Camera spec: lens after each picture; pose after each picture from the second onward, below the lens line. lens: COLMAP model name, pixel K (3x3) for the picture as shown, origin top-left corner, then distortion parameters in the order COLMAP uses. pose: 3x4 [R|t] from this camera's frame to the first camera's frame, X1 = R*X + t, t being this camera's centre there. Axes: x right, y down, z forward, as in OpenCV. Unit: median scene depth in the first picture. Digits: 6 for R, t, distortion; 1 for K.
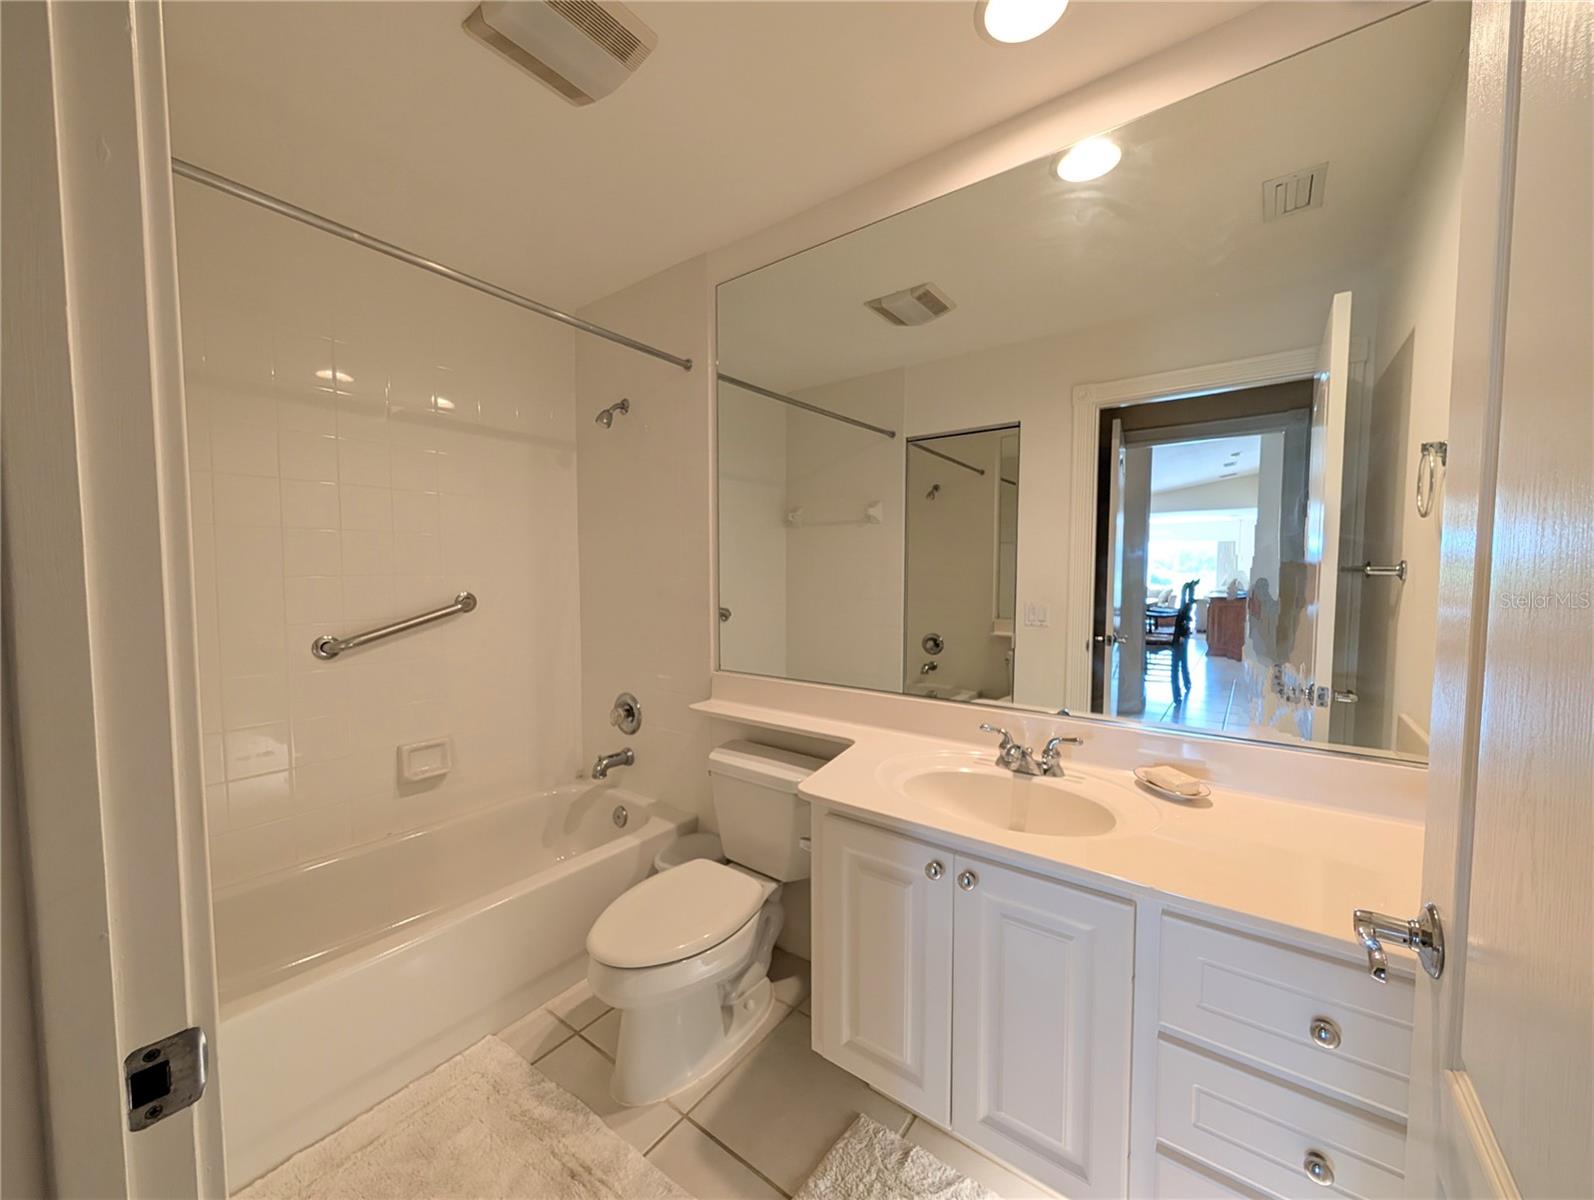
lens RADIAL K [[602.0, 0, 797.0], [0, 602.0, 600.0], [0, 0, 1]] dist [0.000958, 0.000047]
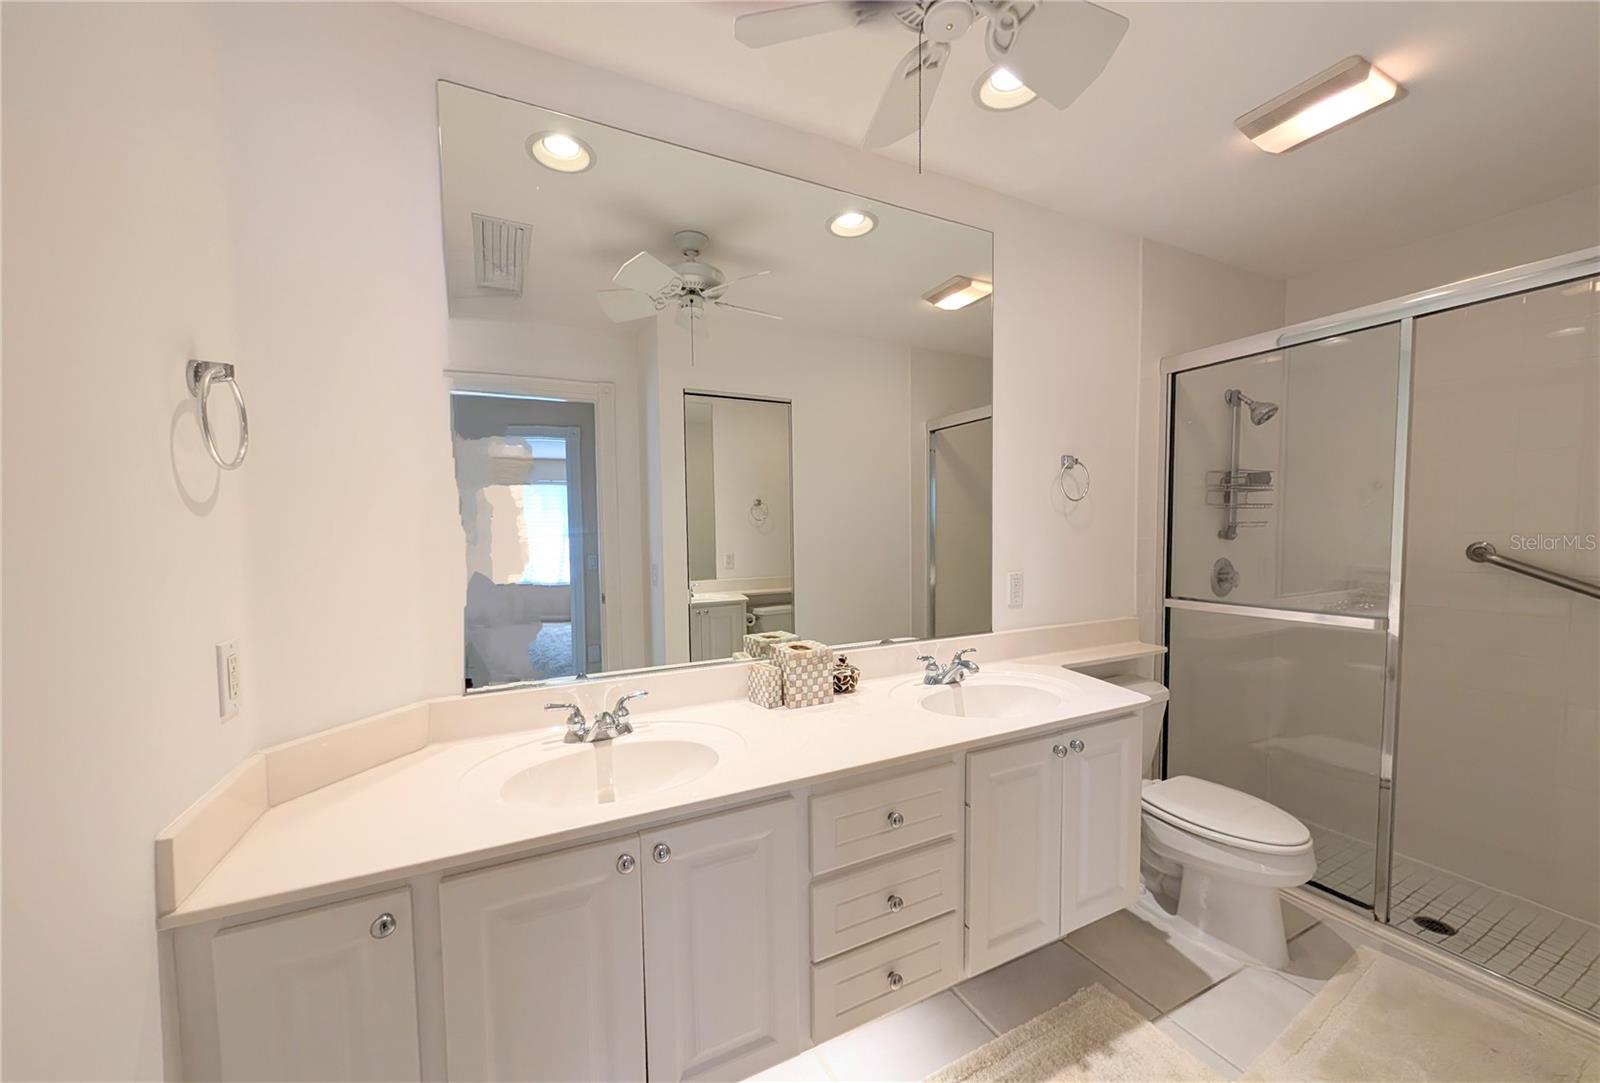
lens RADIAL K [[578.8, 0, 801.5], [0, 578.8, 569.7], [0, 0, 1]] dist [-0.001167, -0.000057]
pose [[0.432402, -0.060456, 0.899652, -0.344483], [0.057552, 0.997566, 0.039375, -0.012907], [-0.899842, 0.034751, 0.434829, 0.297721]]
